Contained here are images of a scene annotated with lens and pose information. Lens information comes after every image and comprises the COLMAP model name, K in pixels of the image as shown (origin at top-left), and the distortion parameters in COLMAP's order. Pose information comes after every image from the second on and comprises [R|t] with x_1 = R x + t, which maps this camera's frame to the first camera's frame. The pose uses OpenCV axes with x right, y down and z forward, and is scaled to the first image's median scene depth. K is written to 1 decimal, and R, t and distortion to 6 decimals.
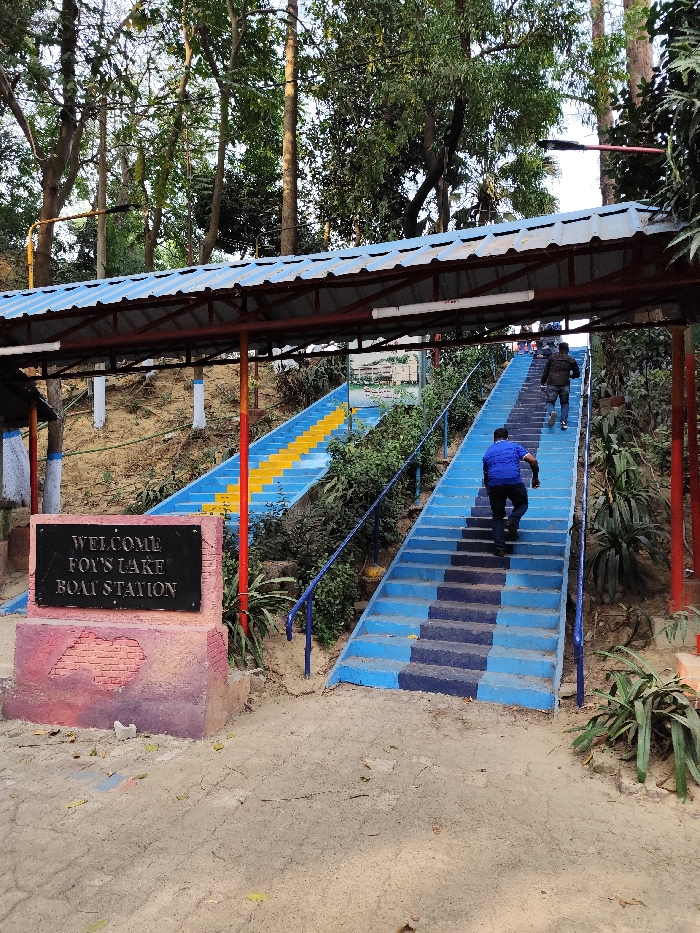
lens RADIAL K [[632.8, 0, 359.6], [0, 632.8, 462.3], [0, 0, 1]] dist [0.034400, 0.001154]
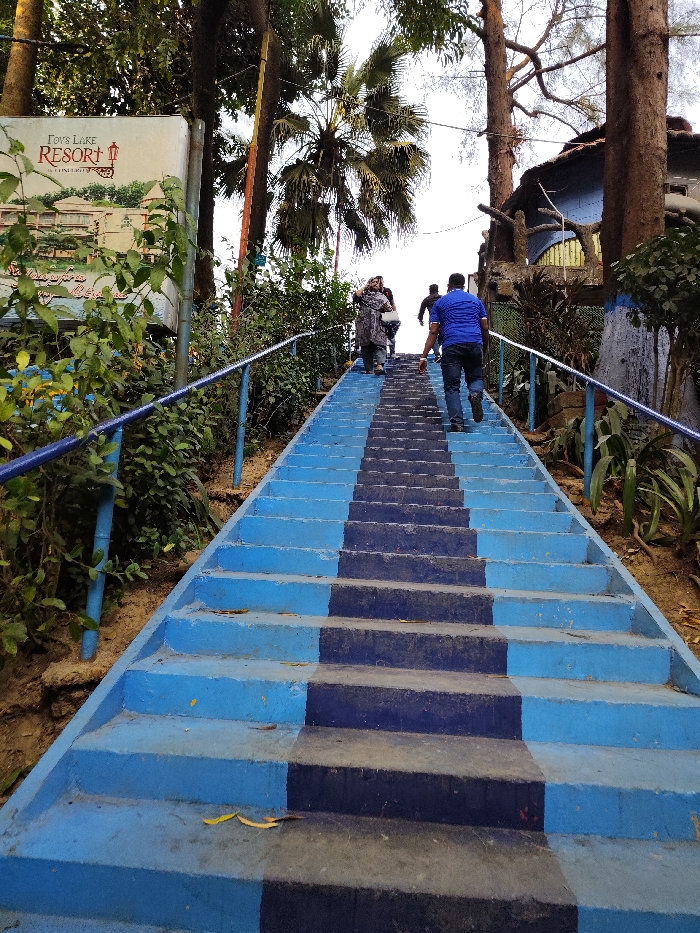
lens RADIAL K [[632.8, 0, 359.6], [0, 632.8, 462.3], [0, 0, 1]] dist [0.034400, 0.001154]
pose [[0.954786, 0.077874, 0.286914, 0.100404], [-0.056019, 0.994922, -0.083621, 0.007105], [-0.291969, 0.063767, 0.954300, 0.637568]]
